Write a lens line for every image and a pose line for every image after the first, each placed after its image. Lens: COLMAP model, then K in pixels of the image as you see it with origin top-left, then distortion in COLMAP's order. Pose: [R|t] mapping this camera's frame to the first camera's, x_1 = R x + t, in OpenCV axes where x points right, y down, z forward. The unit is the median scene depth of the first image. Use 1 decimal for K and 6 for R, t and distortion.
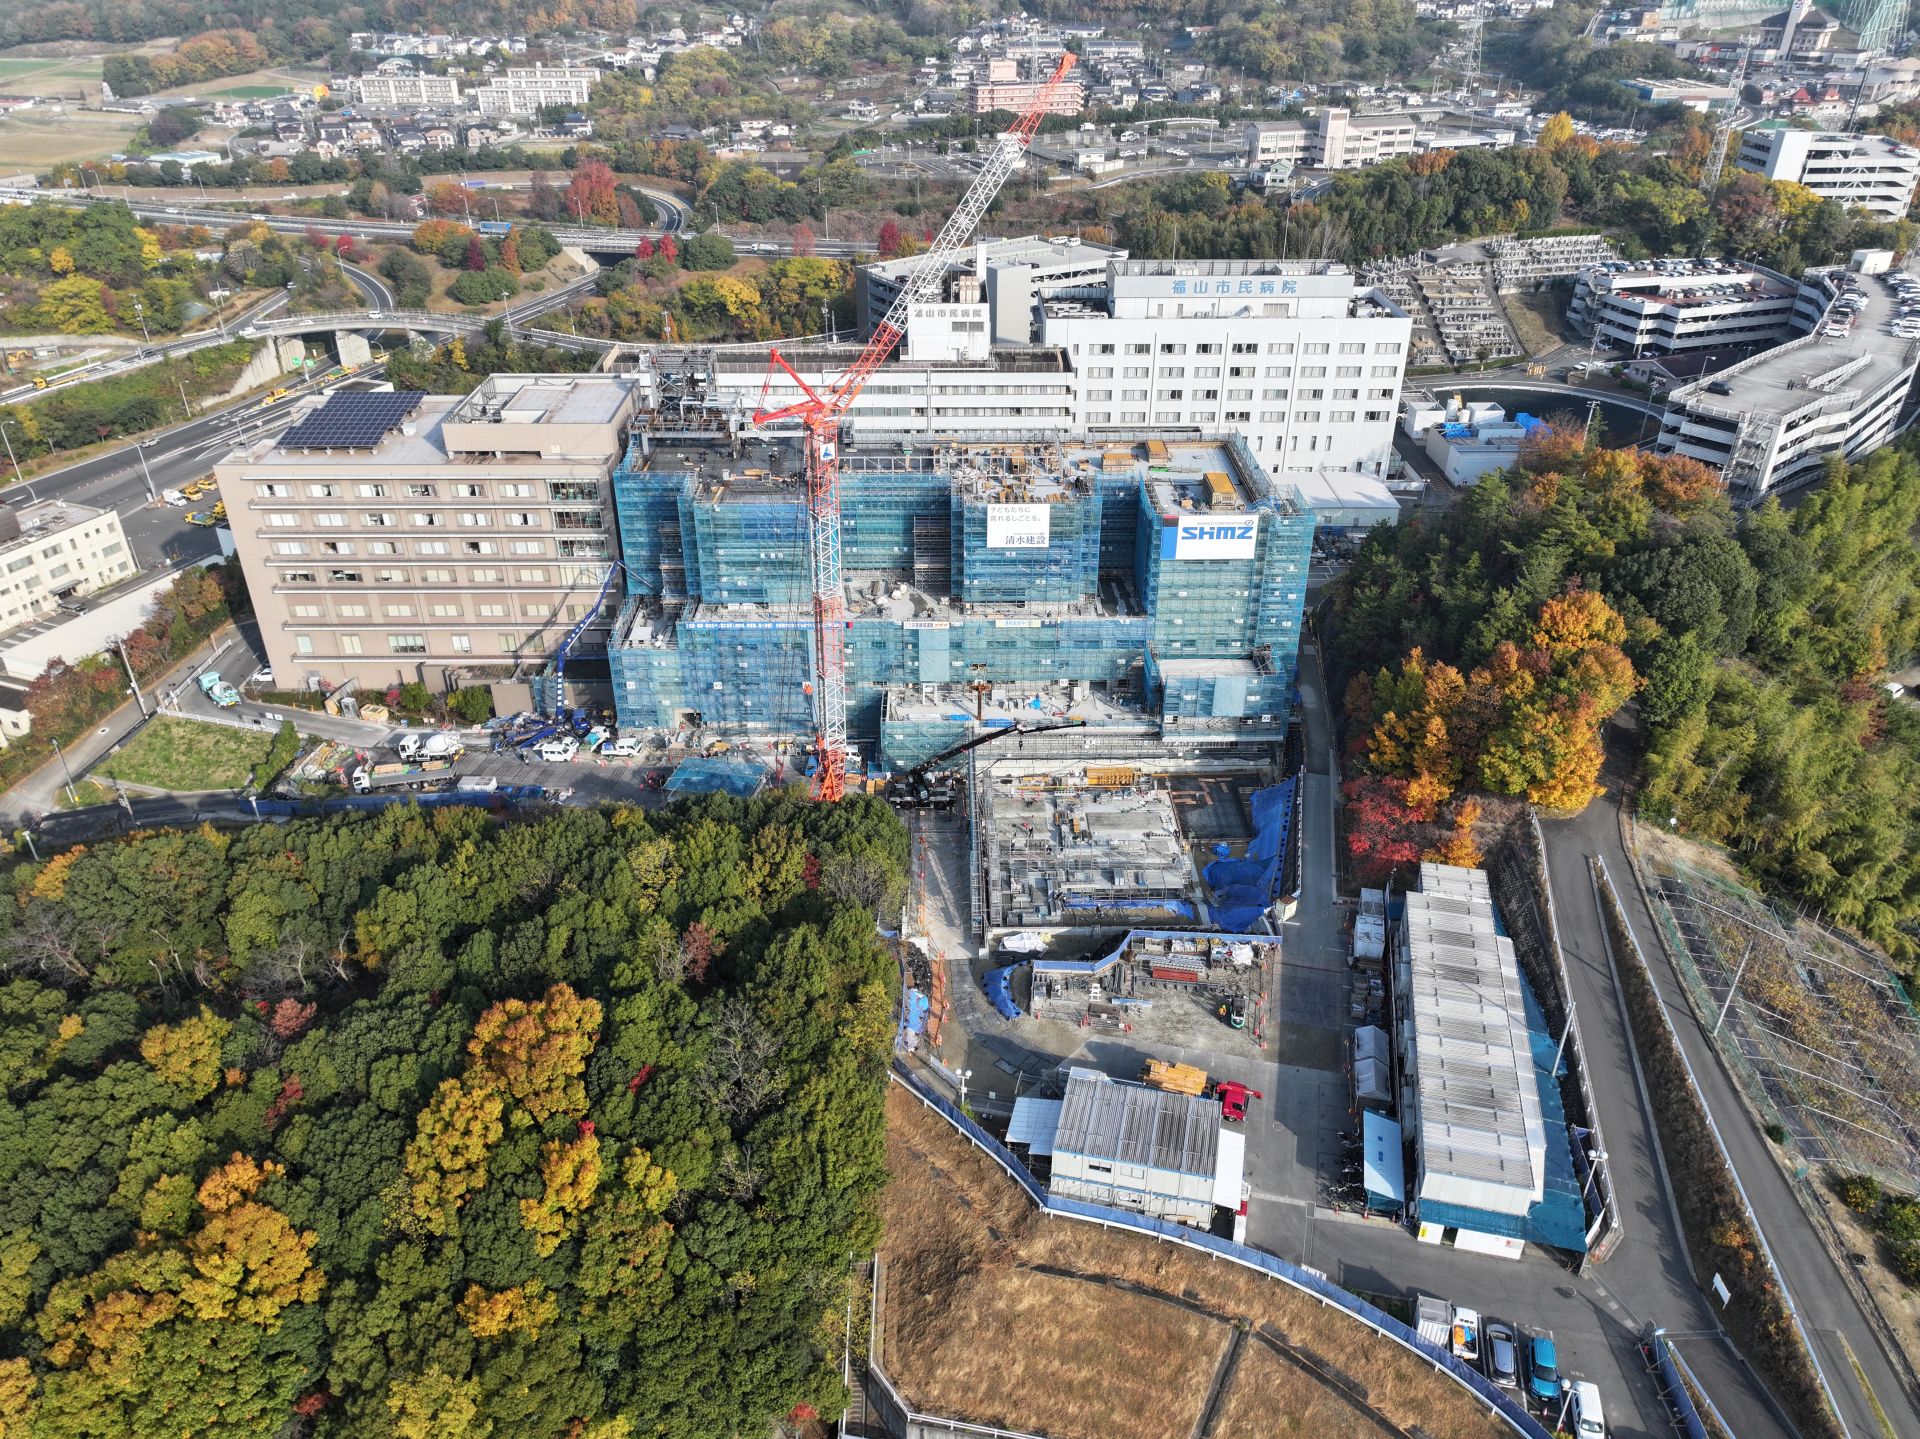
lens RADIAL K [[1351.0, 0, 966.9], [0, 1351.0, 715.0], [0, 0, 1]] dist [-0.010823, 0.025639]
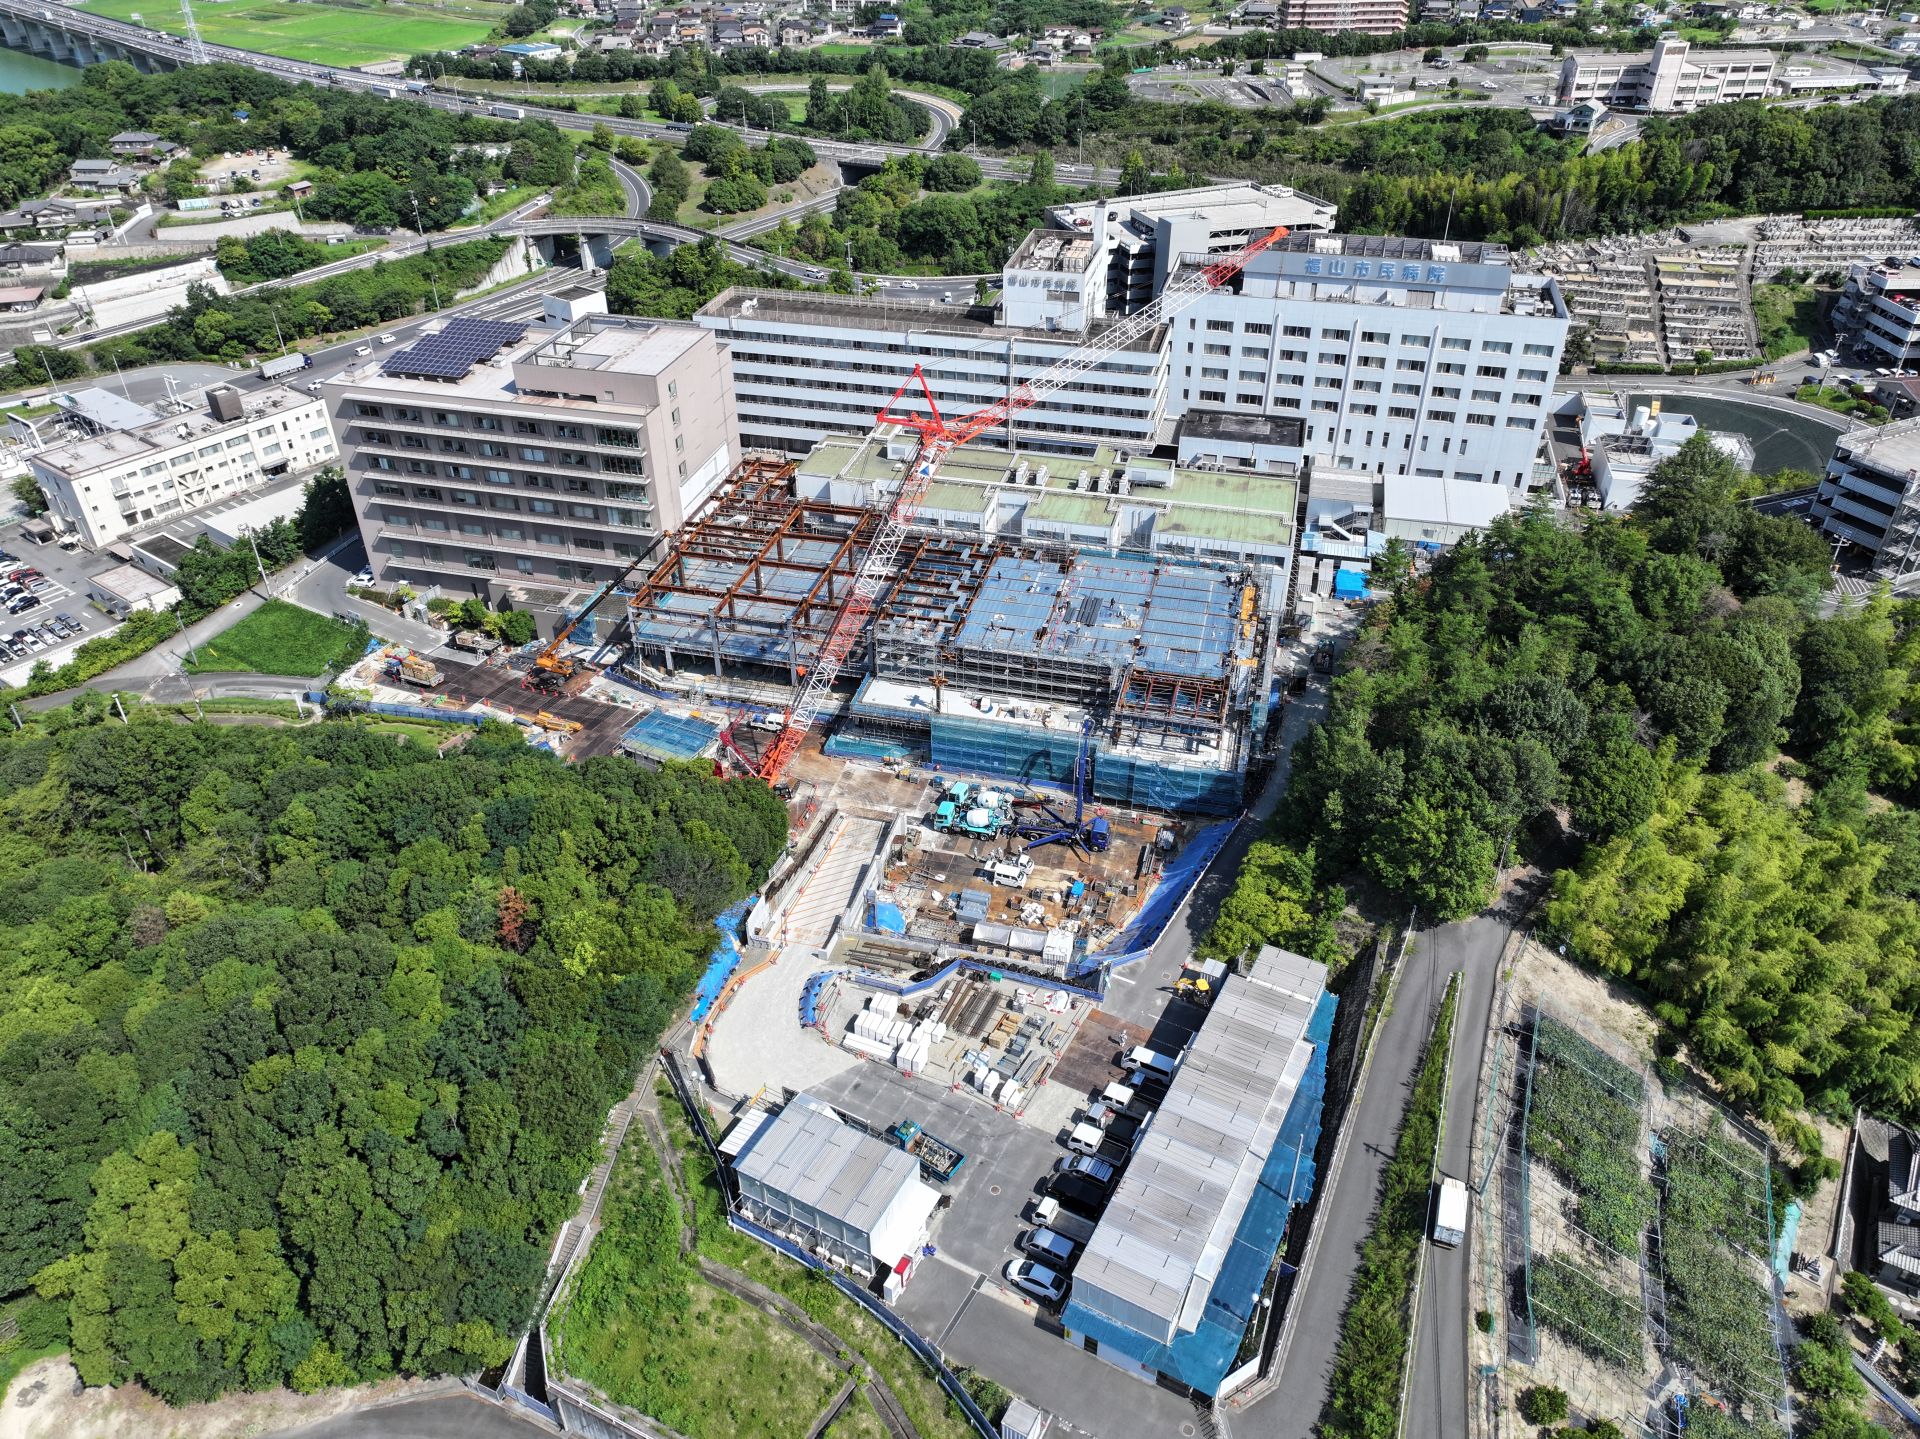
lens RADIAL K [[1351.3, 0, 966.8], [0, 1351.3, 711.5], [0, 0, 1]] dist [-0.011786, 0.026946]
pose [[0.965673, 0.142542, -0.217160, 0.173252], [-0.127982, 0.988563, 0.079769, -0.055370], [0.226047, -0.049239, 0.972871, 0.020551]]
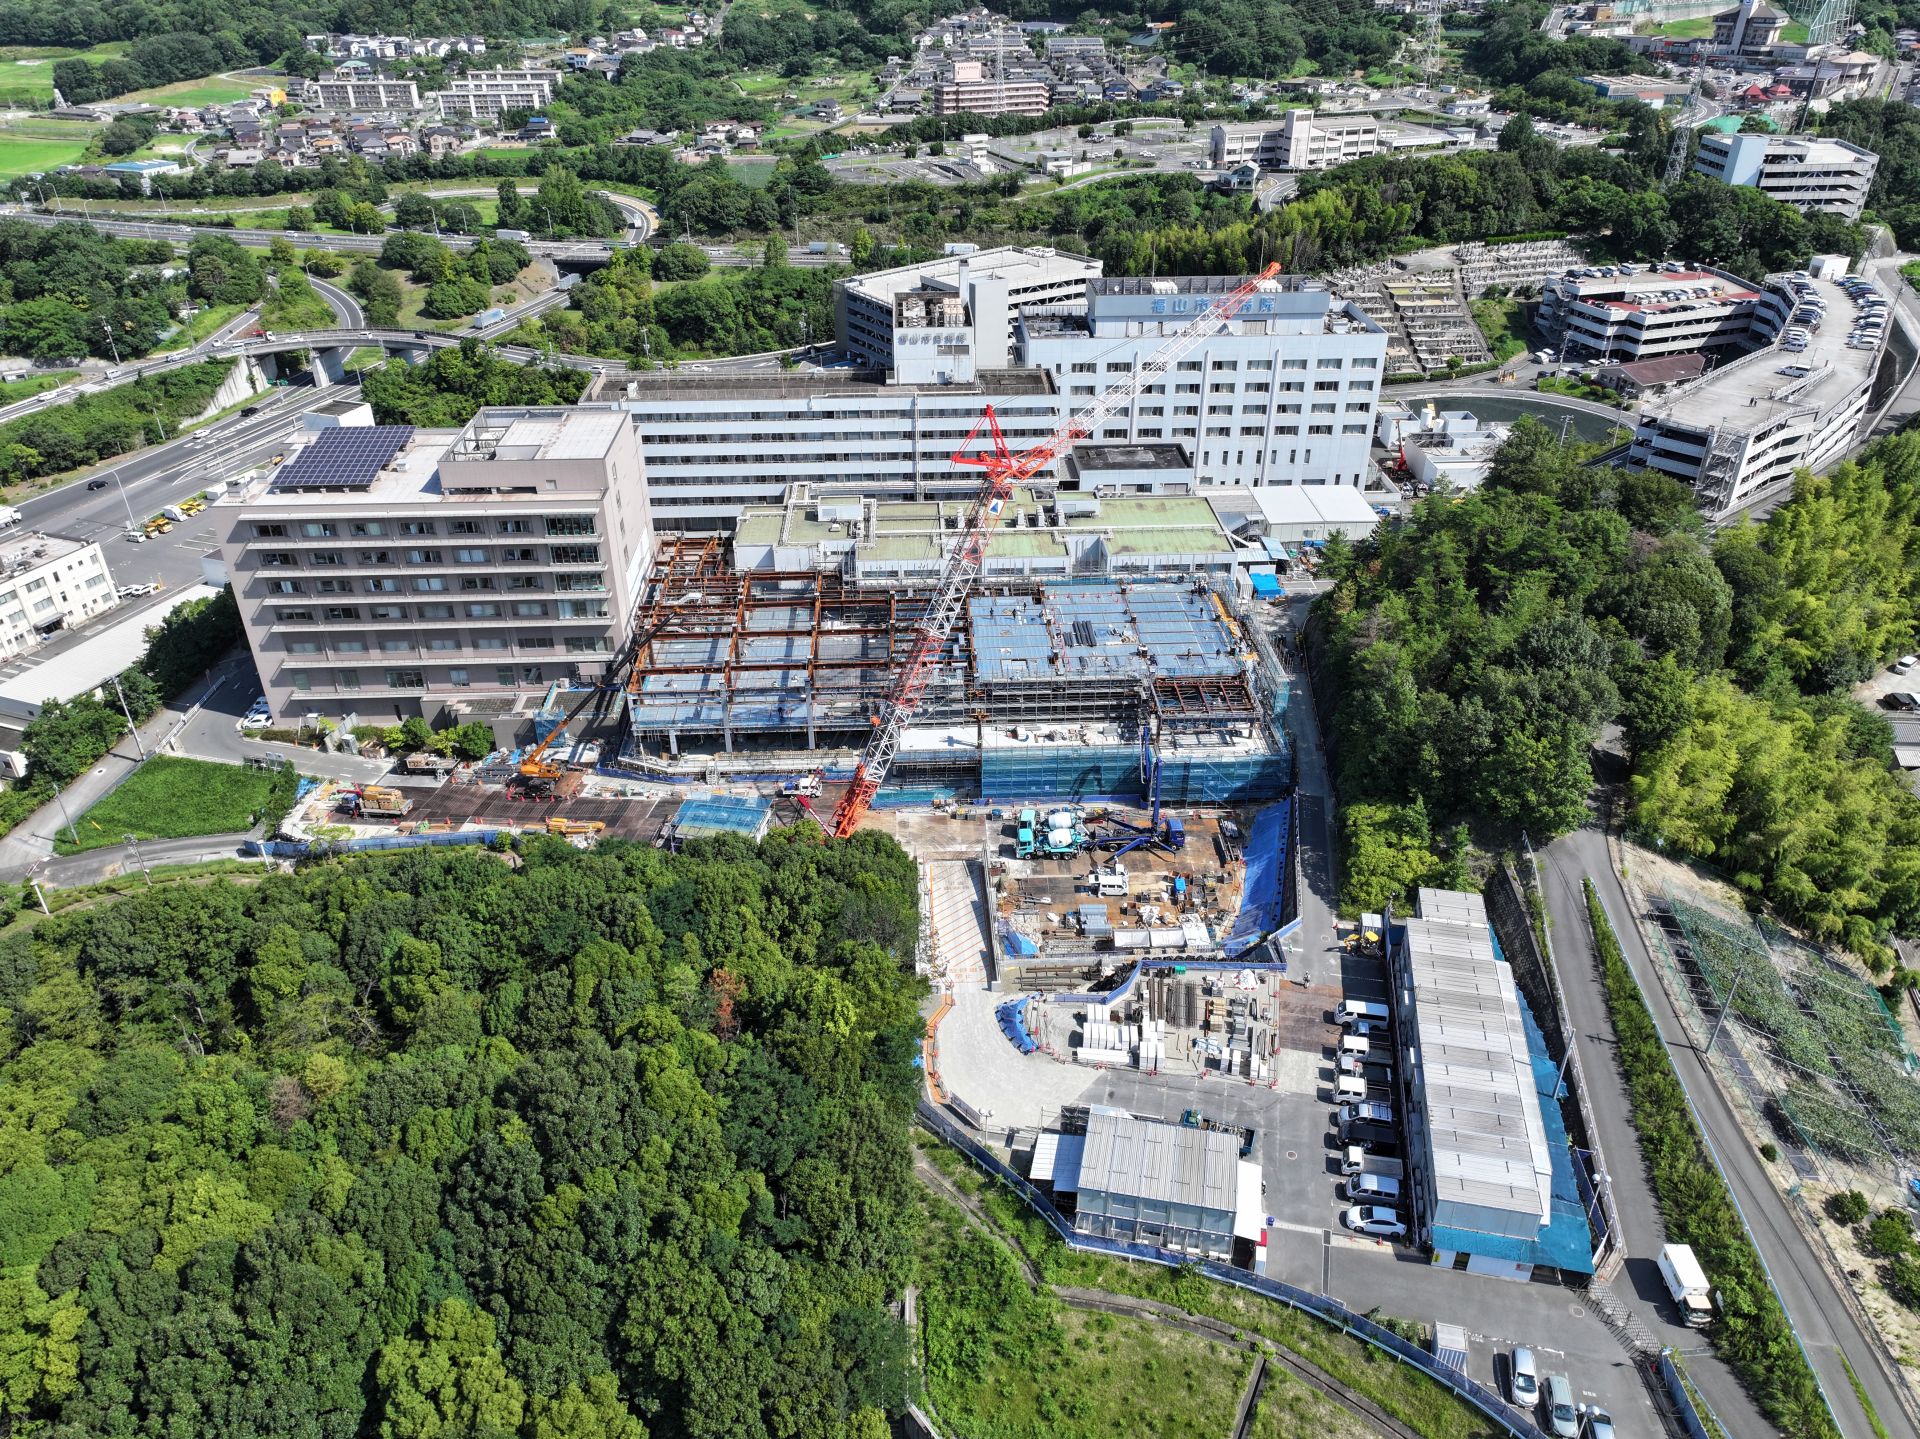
lens RADIAL K [[1351.3, 0, 966.8], [0, 1351.3, 711.5], [0, 0, 1]] dist [-0.011786, 0.026946]
pose [[0.999555, -0.019350, 0.022681, -0.015894], [0.019240, 0.999802, 0.005065, -0.020113], [-0.022775, -0.004626, 0.999730, -0.011253]]
